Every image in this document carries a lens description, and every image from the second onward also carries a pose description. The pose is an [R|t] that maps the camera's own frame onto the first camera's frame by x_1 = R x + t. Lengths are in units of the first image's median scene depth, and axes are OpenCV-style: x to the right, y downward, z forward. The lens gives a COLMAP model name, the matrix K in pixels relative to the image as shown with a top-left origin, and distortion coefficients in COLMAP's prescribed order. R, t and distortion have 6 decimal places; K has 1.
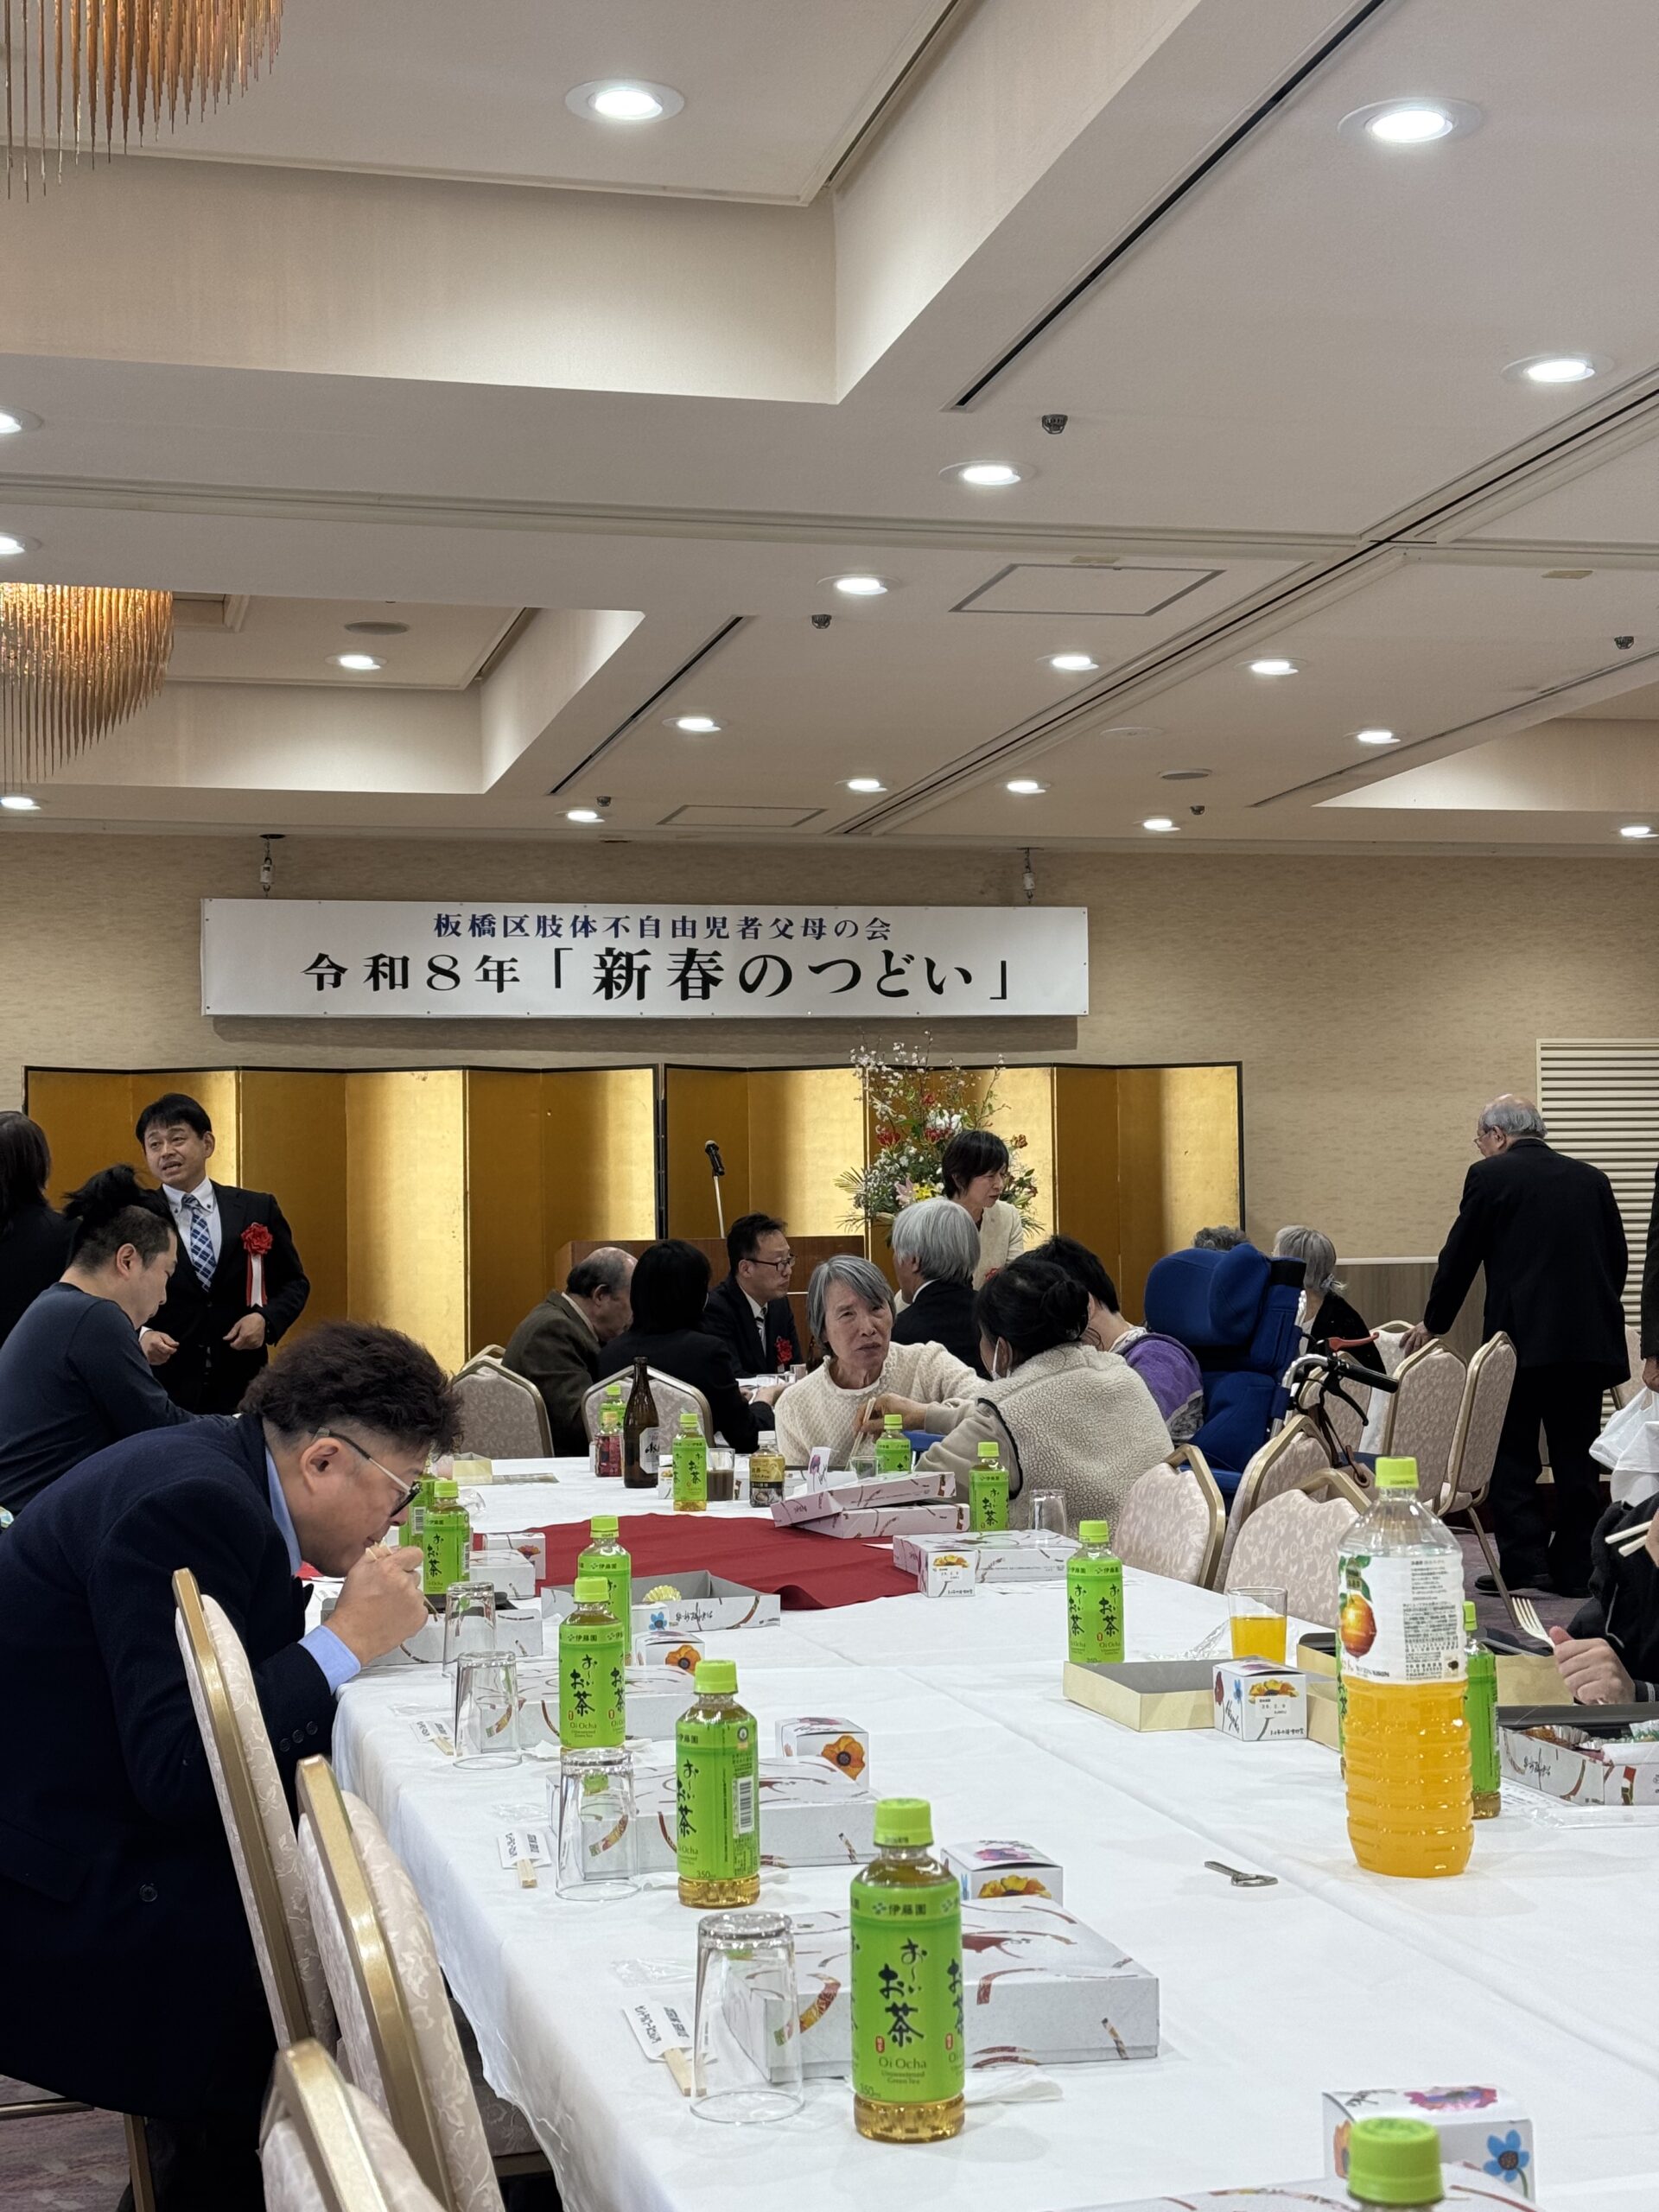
lens RADIAL K [[3073.9, 0, 829.5], [0, 3073.9, 1106.0], [0, 0, 1]] dist [0.156673, -0.081478]
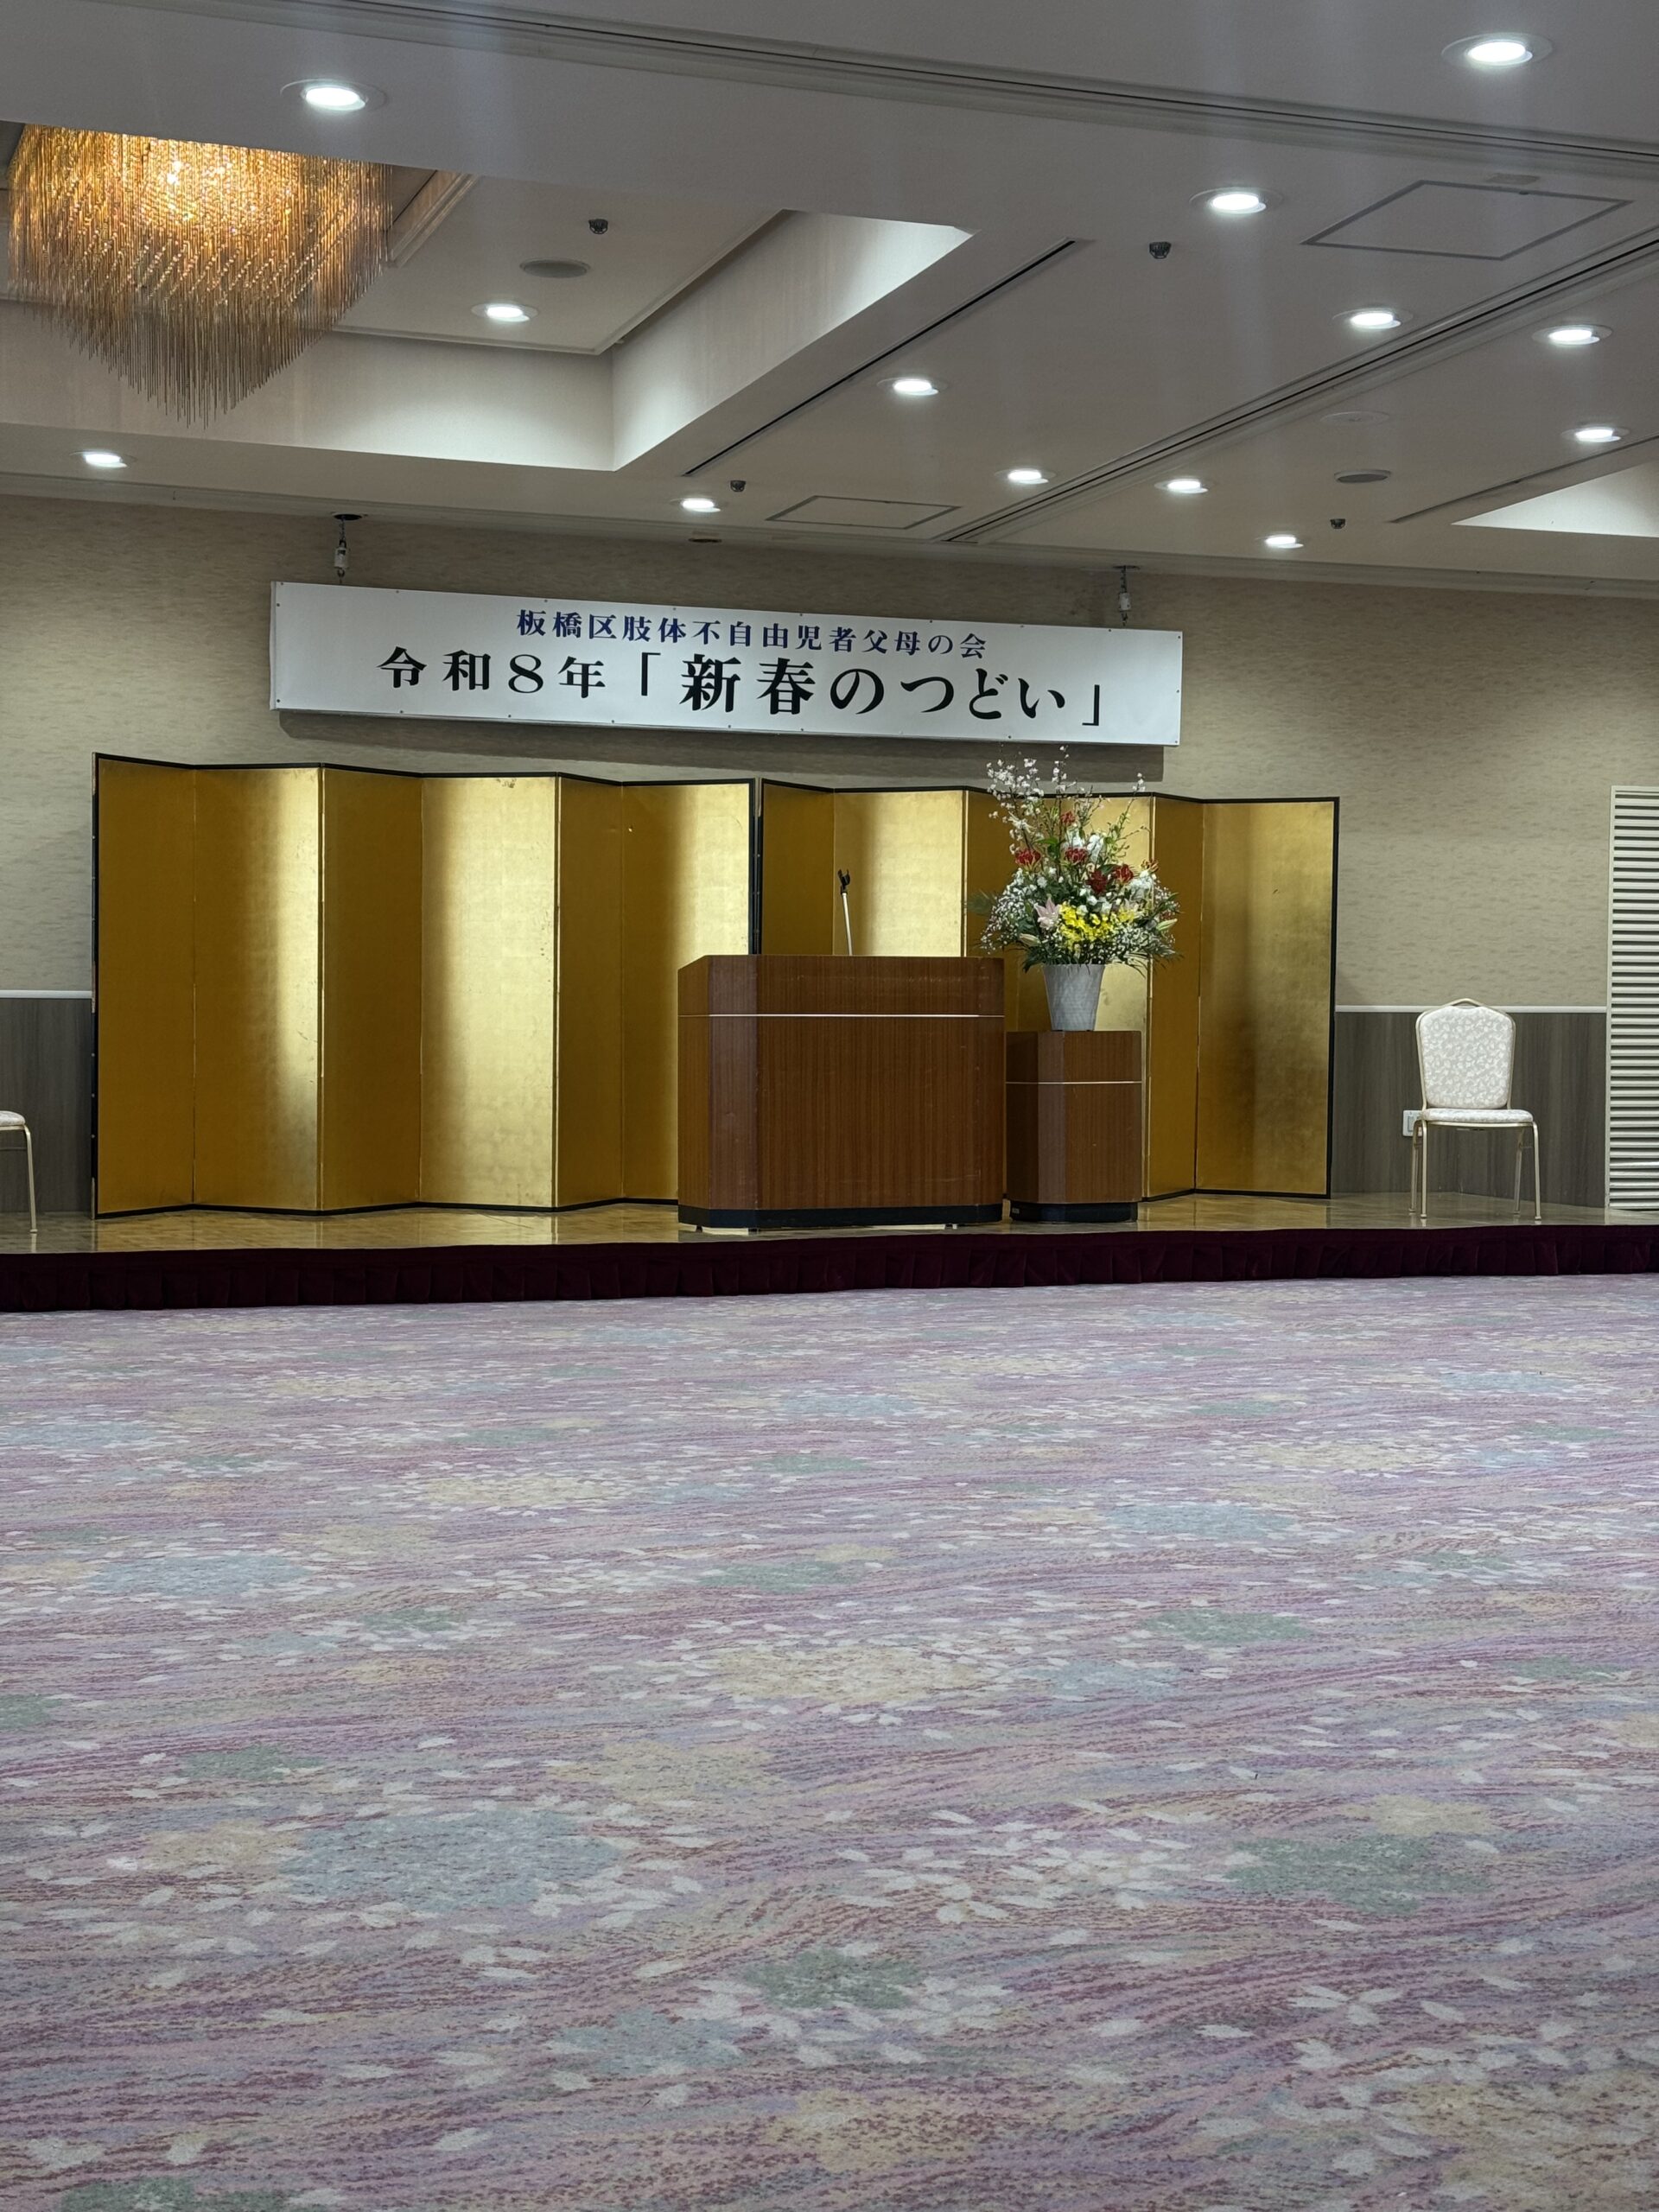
lens RADIAL K [[3073.9, 0, 829.5], [0, 3073.9, 1106.0], [0, 0, 1]] dist [0.156673, -0.081478]
pose [[0.994617, 0.019530, 0.101758, -0.125030], [-0.025750, 0.997855, 0.060179, 0.028636], [-0.100365, -0.062475, 0.992987, 0.050103]]
